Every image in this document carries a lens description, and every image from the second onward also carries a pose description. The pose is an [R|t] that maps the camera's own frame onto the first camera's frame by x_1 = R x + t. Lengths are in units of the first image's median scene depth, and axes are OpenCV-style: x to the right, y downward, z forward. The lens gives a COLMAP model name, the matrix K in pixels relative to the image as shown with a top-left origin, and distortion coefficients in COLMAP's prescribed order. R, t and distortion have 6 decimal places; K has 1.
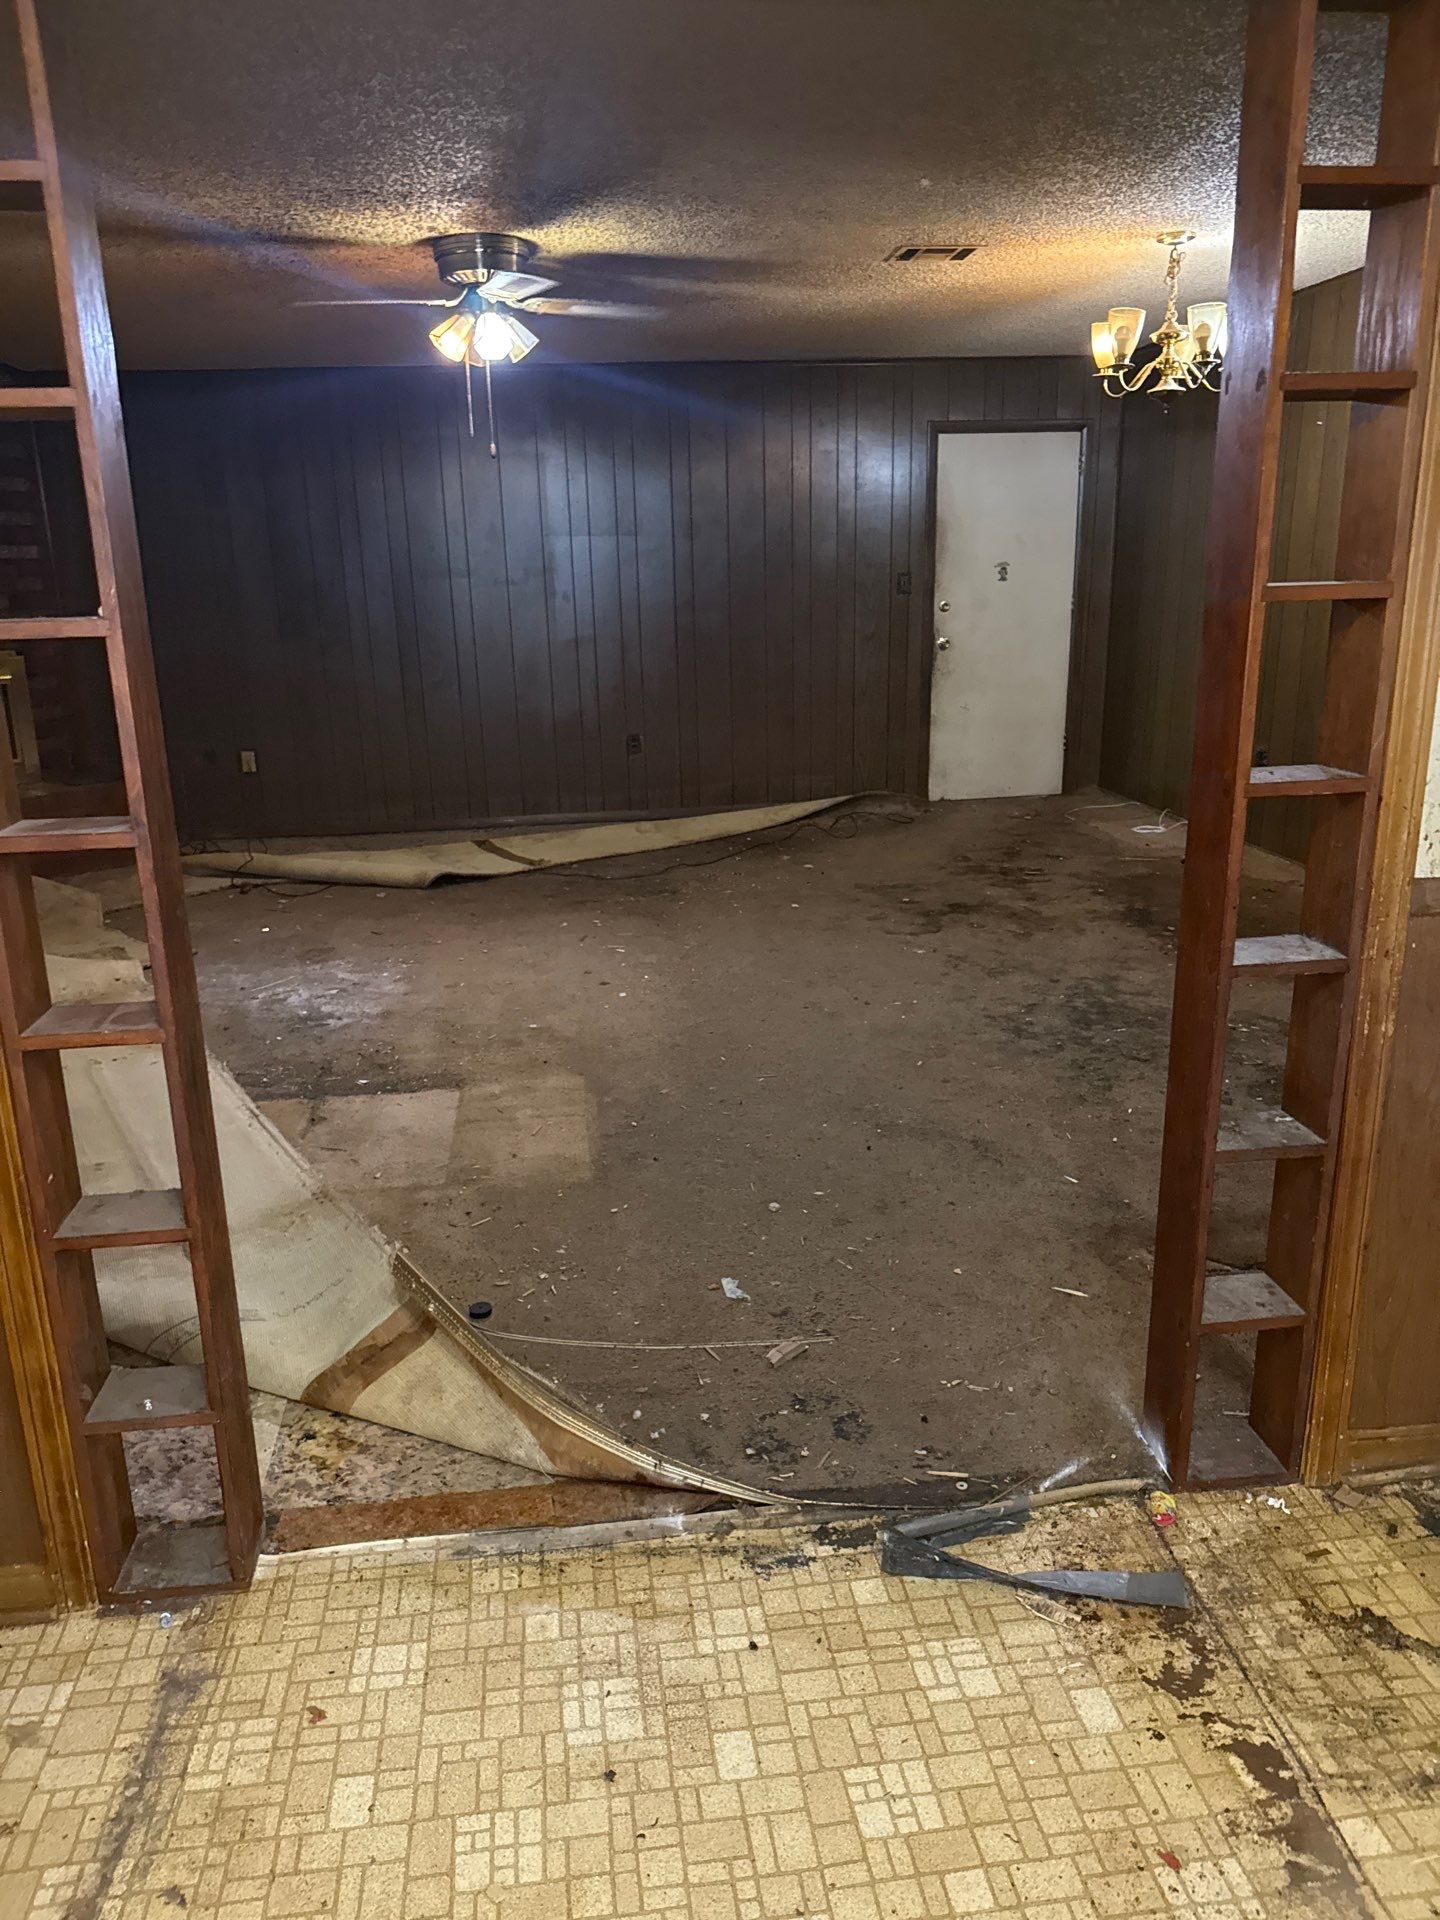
lens RADIAL K [[1359.4, 0, 720.0], [0, 1359.4, 960.0], [0, 0, 1]] dist [0.140494, -0.256355]
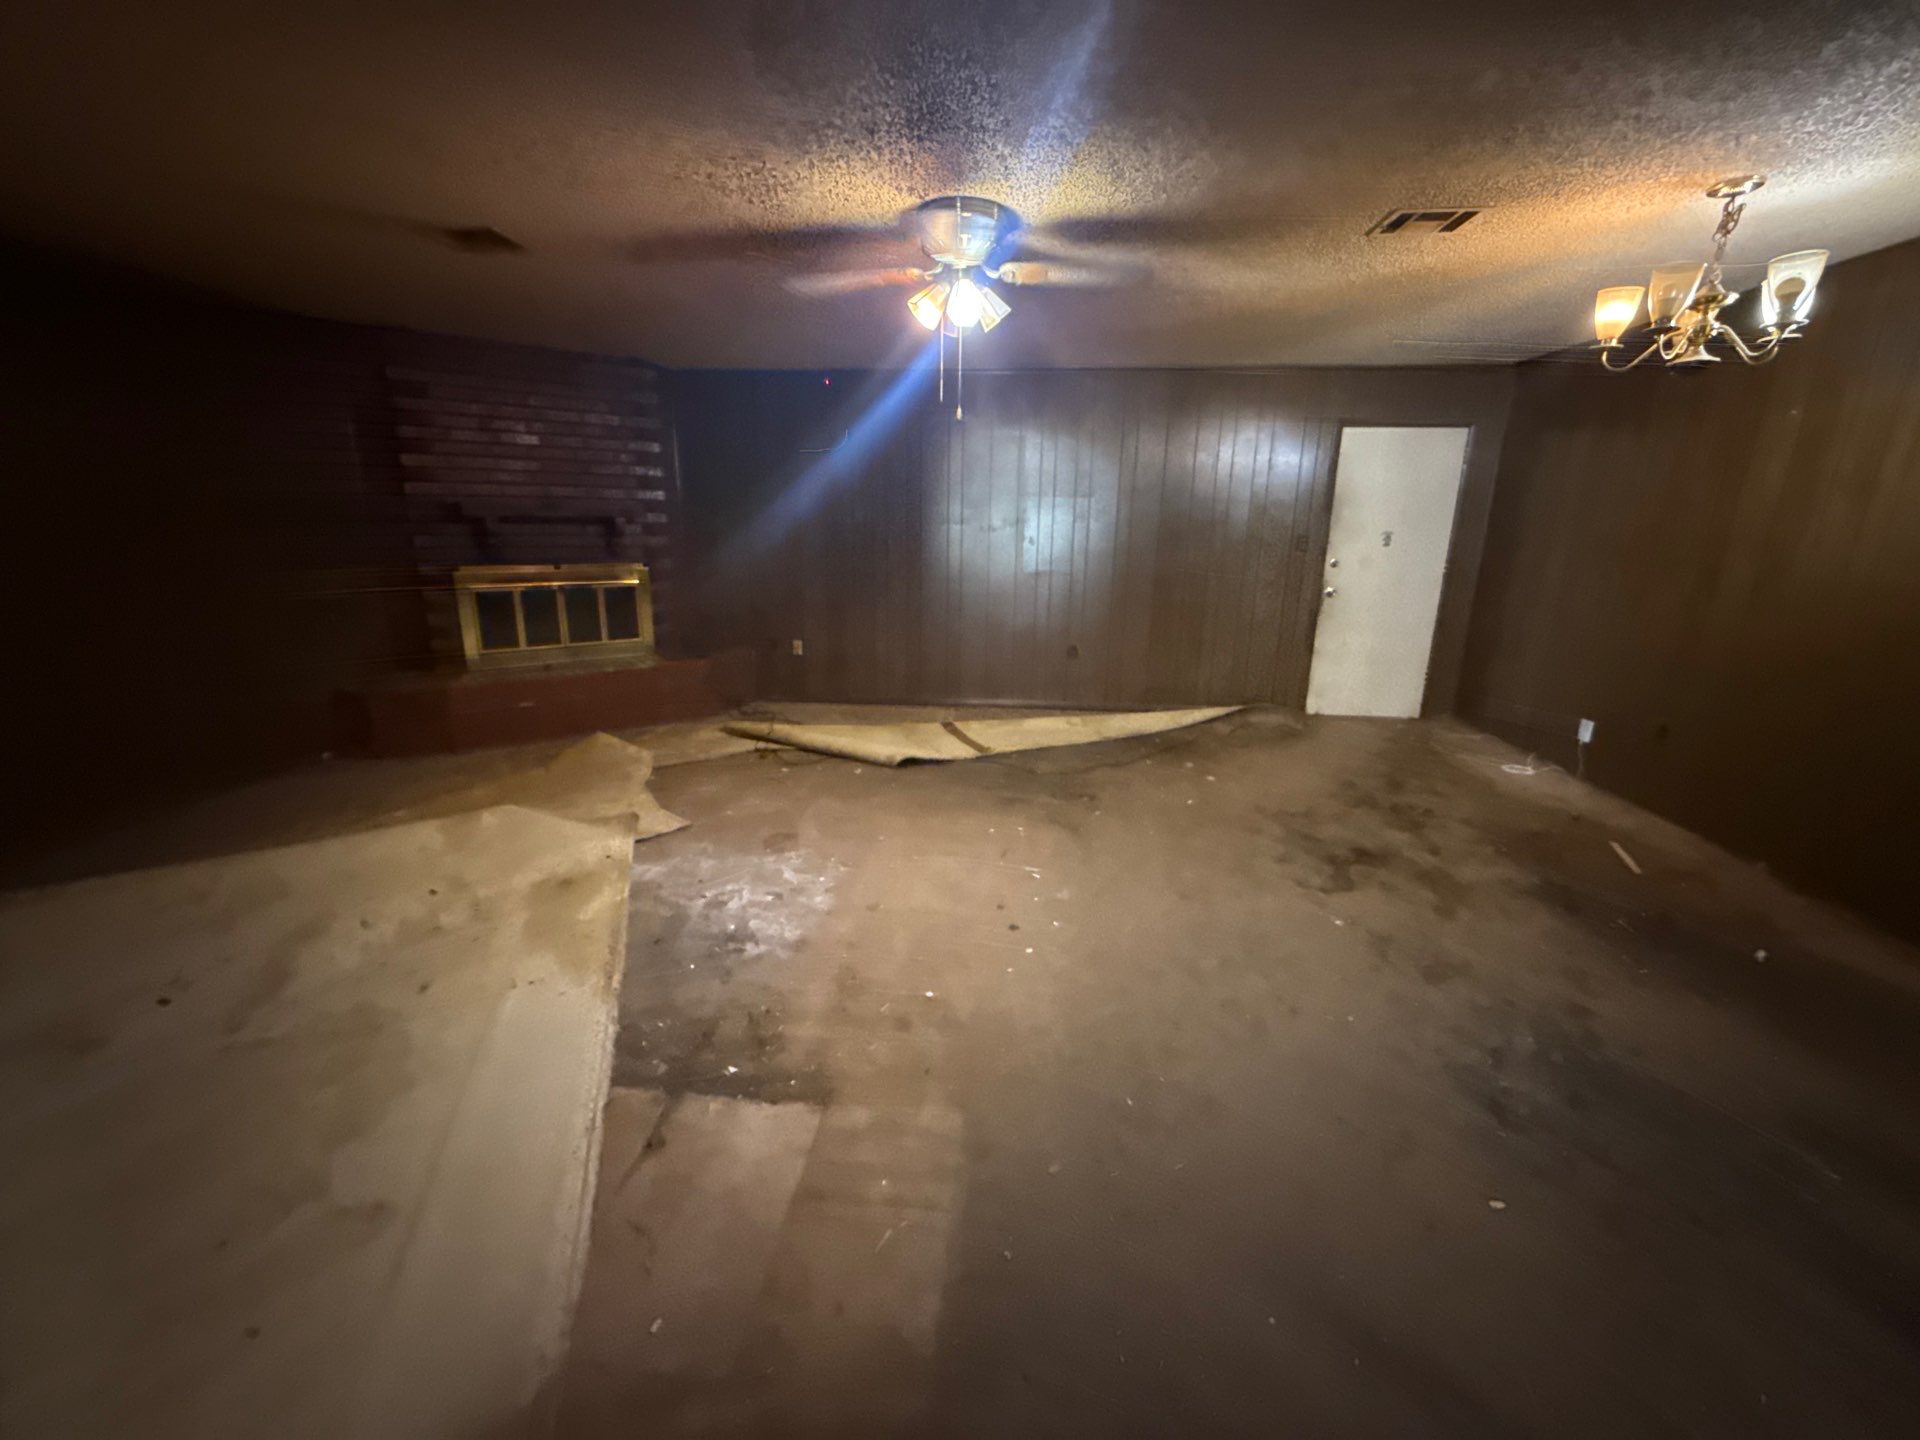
lens RADIAL K [[772.1, 0, 965.5], [0, 772.1, 715.8], [0, 0, 1]] dist [-0.001061, -0.000424]
pose [[0.976485, 0.091694, -0.195113, -0.016415], [-0.096208, 0.995266, -0.013765, -0.094695], [0.192928, 0.032213, 0.980684, 0.309186]]
